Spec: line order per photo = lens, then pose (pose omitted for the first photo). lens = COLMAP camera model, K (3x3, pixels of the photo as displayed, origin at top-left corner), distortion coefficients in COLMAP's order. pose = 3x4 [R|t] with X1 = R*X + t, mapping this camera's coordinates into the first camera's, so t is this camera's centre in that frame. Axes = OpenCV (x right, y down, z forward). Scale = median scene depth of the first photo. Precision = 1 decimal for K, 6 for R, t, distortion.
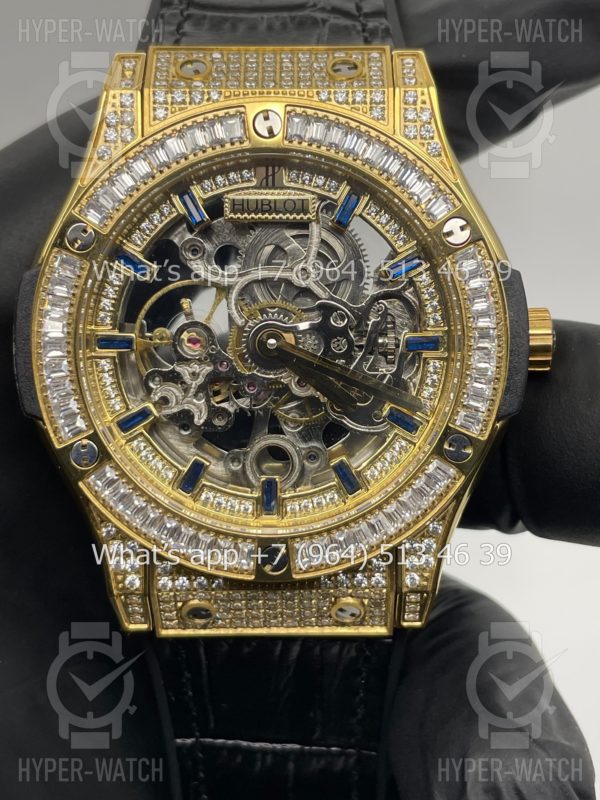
lens RADIAL K [[1183.5, 0, 300.0], [0, 1183.5, 400.0], [0, 0, 1]] dist [0.135281, -0.062886]
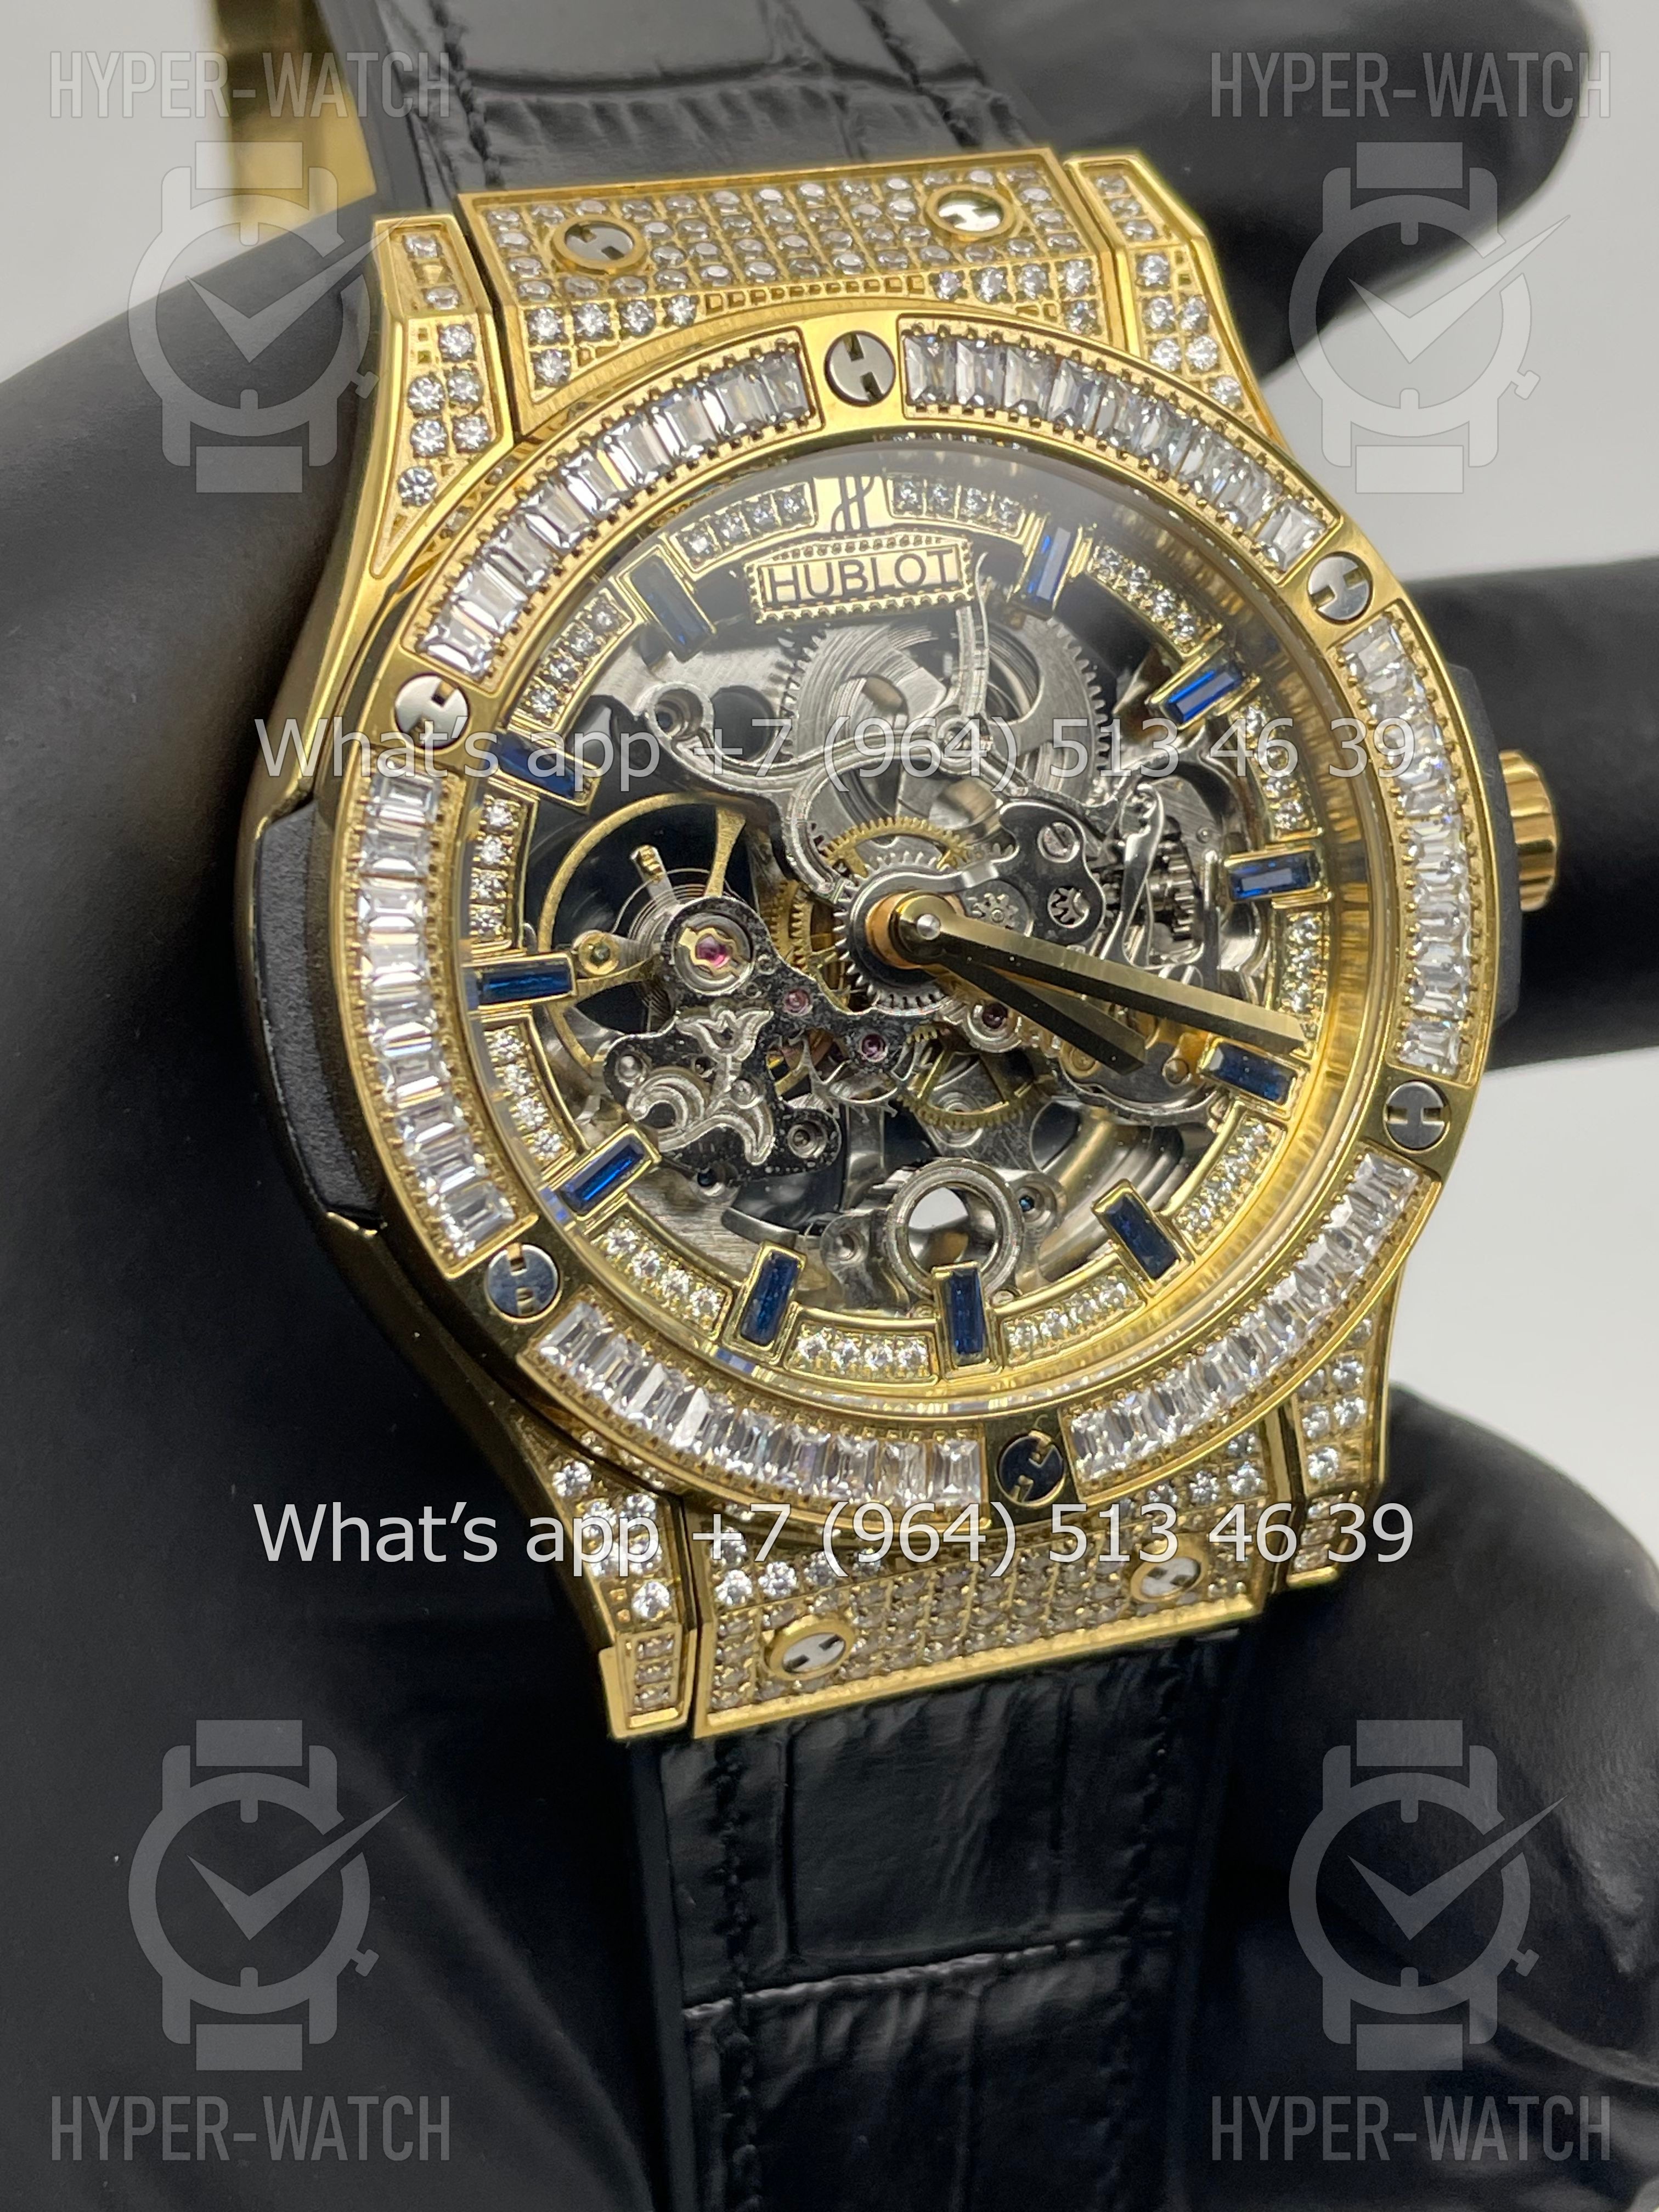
lens RADIAL K [[3272.4, 0, 829.5], [0, 3272.4, 1106.0], [0, 0, 1]] dist [0.135281, -0.062886]
pose [[0.950293, -0.150402, 0.272622, -0.352822], [0.151249, 0.988331, 0.018031, -0.013469], [-0.272152, 0.024099, 0.961952, -0.026965]]
